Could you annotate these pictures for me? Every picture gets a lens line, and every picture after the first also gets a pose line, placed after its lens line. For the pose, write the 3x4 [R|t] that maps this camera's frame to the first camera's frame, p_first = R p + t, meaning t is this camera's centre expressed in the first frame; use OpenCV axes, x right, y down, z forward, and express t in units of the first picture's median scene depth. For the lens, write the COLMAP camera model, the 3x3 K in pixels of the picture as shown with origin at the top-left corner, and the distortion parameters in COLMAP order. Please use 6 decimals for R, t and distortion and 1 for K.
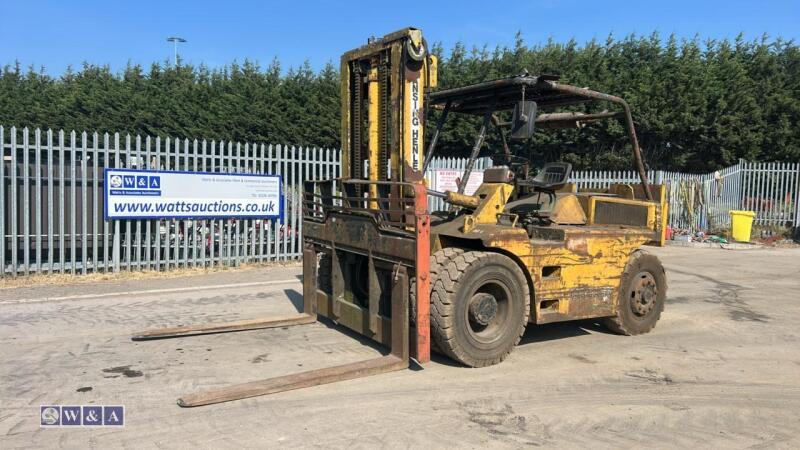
lens RADIAL K [[575.4, 0, 397.4], [0, 575.4, 226.4], [0, 0, 1]] dist [0.043051, -0.042829]
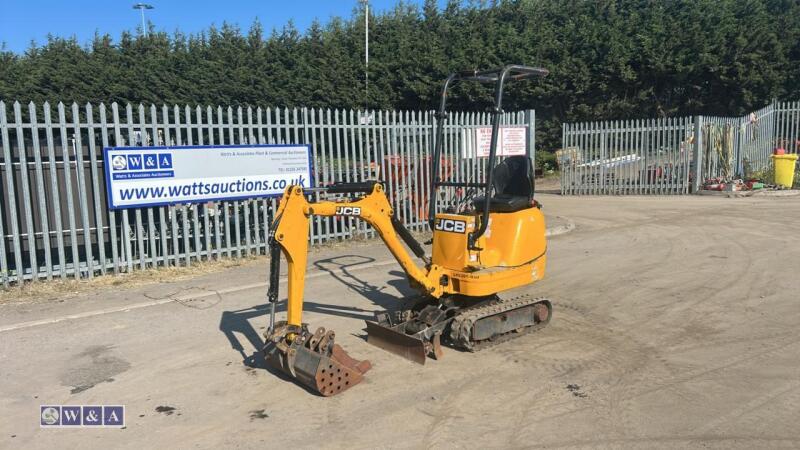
lens RADIAL K [[575.4, 0, 398.7], [0, 575.4, 228.3], [0, 0, 1]] dist [0.043051, -0.042829]
pose [[0.997714, -0.061423, 0.028194, -0.103091], [0.059404, 0.995944, 0.067573, -0.014665], [-0.032231, -0.065743, 0.997316, 0.141753]]
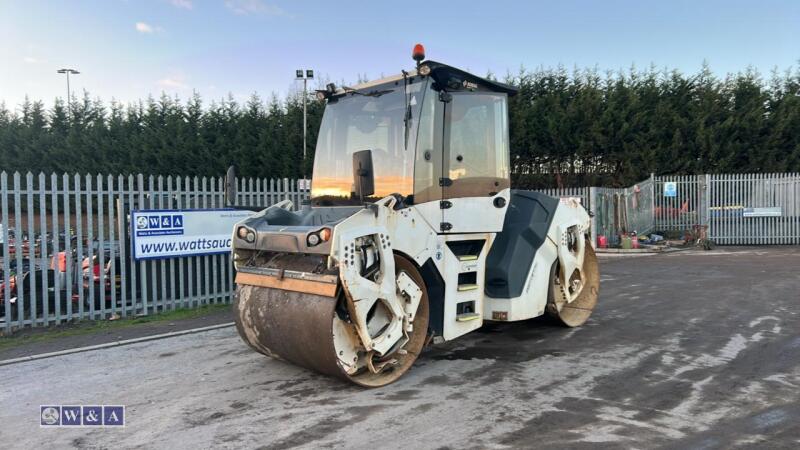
lens RADIAL K [[575.4, 0, 399.6], [0, 575.4, 221.7], [0, 0, 1]] dist [0.043051, -0.042829]
pose [[0.983489, -0.056032, 0.172074, -0.187598], [0.064670, 0.996891, -0.045009, -0.004399], [-0.169017, 0.055394, 0.984055, -0.050001]]
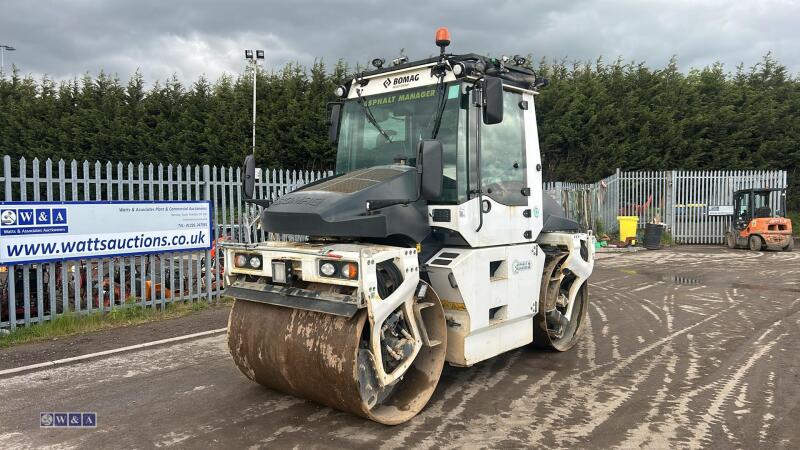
lens RADIAL K [[575.4, 0, 400.5], [0, 575.4, 226.5], [0, 0, 1]] dist [0.043051, -0.042829]
pose [[0.970341, -0.048320, 0.236863, -0.133978], [0.054385, 0.998337, -0.019135, -0.018266], [-0.235544, 0.031449, 0.971355, 0.094029]]
